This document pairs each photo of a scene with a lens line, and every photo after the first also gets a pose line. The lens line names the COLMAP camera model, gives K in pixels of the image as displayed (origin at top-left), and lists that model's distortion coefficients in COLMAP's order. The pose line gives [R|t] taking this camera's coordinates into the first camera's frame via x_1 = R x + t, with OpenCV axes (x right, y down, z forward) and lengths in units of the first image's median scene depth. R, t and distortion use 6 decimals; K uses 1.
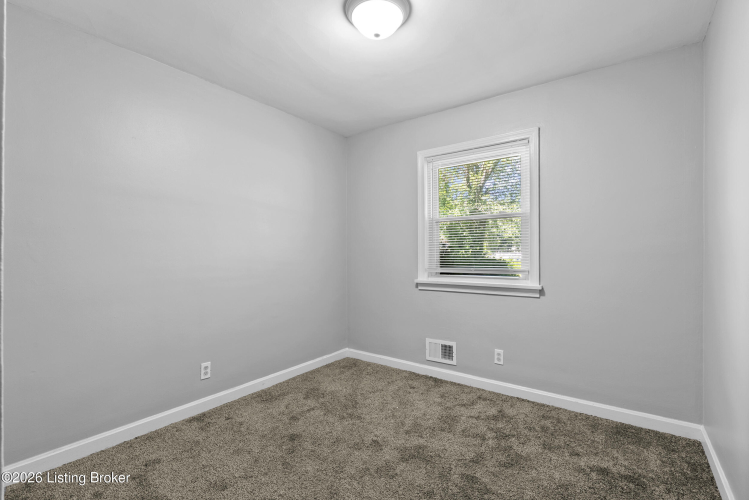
lens RADIAL K [[322.6, 0, 372.3], [0, 322.6, 252.2], [0, 0, 1]] dist [0.002329, 0.000196]
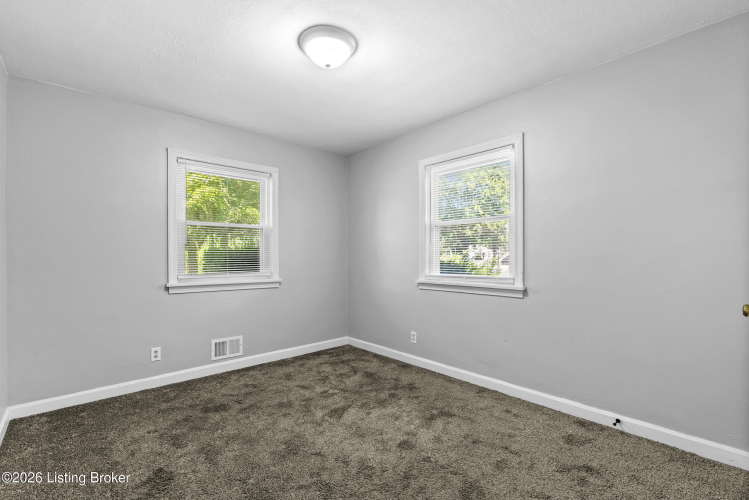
lens RADIAL K [[342.1, 0, 356.7], [0, 342.1, 256.3], [0, 0, 1]] dist [-0.003840, -0.000308]
pose [[0.967151, 0.001105, -0.254201, 0.263570], [0.000882, 0.999970, 0.007705, -0.002073], [0.254202, -0.007677, 0.967121, -0.180879]]
